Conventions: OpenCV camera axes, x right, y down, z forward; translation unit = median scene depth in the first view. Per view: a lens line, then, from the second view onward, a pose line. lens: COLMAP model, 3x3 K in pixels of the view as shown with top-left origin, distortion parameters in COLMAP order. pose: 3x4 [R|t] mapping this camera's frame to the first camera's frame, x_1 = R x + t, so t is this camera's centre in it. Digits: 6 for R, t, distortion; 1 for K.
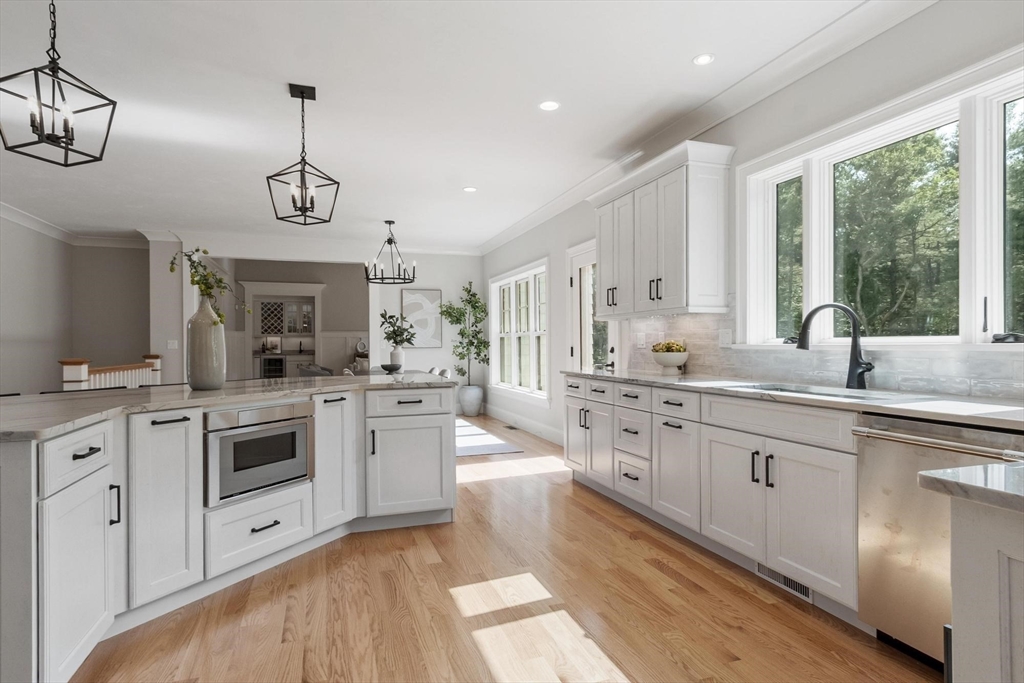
lens RADIAL K [[542.0, 0, 512.0], [0, 542.0, 341.5], [0, 0, 1]] dist [0.000382, 0.000364]
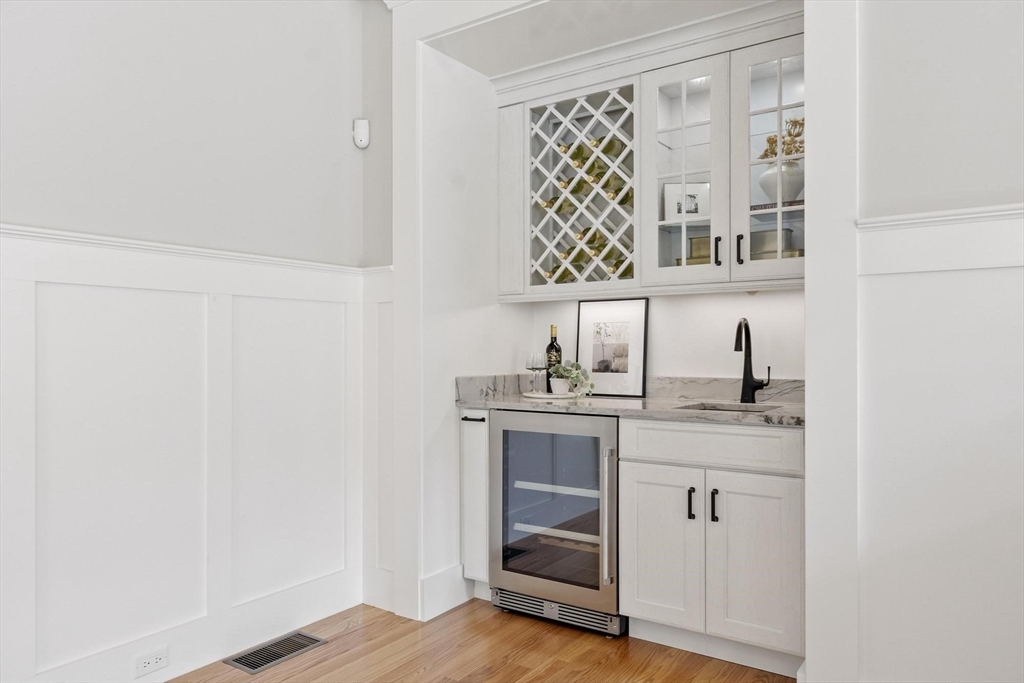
lens RADIAL K [[711.9, 0, 512.0], [0, 711.9, 341.5], [0, 0, 1]] dist [-0.000172, -0.000213]
pose [[0.593754, -0.003898, -0.804637, -0.645005], [0.003582, 0.999991, -0.002201, 0.011794], [0.804639, -0.001575, 0.593763, 1.986720]]
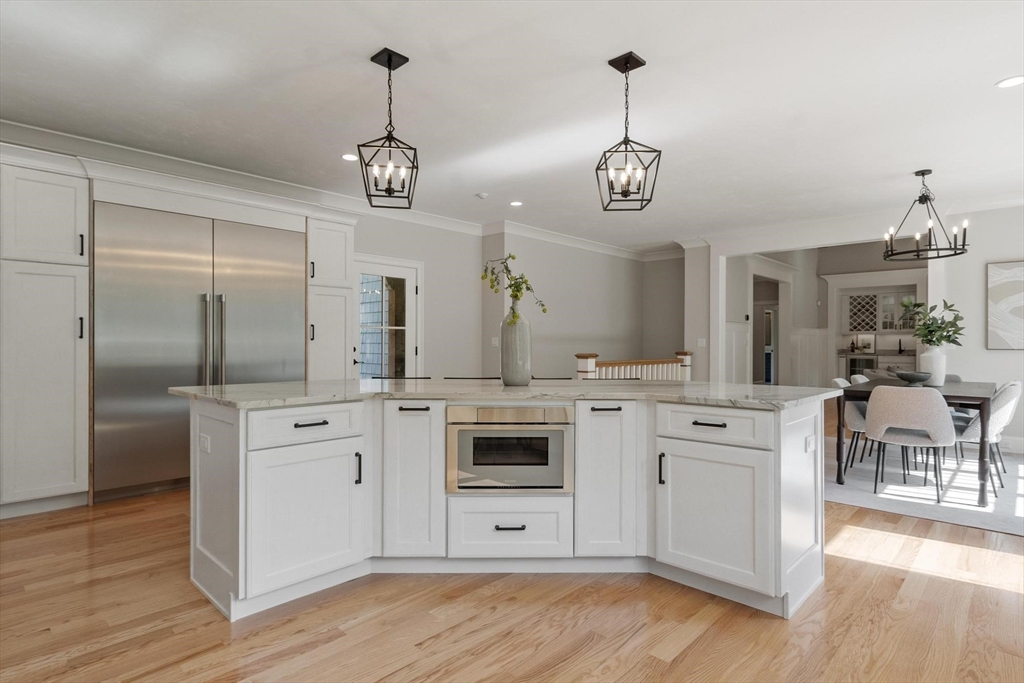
lens RADIAL K [[531.7, 0, 507.1], [0, 531.7, 343.0], [0, 0, 1]] dist [0.001033, -0.000251]
pose [[0.465875, 0.005817, -0.884831, 0.133731], [0.000265, 0.999977, 0.006714, -0.000852], [0.884850, -0.003362, 0.465863, 0.182606]]
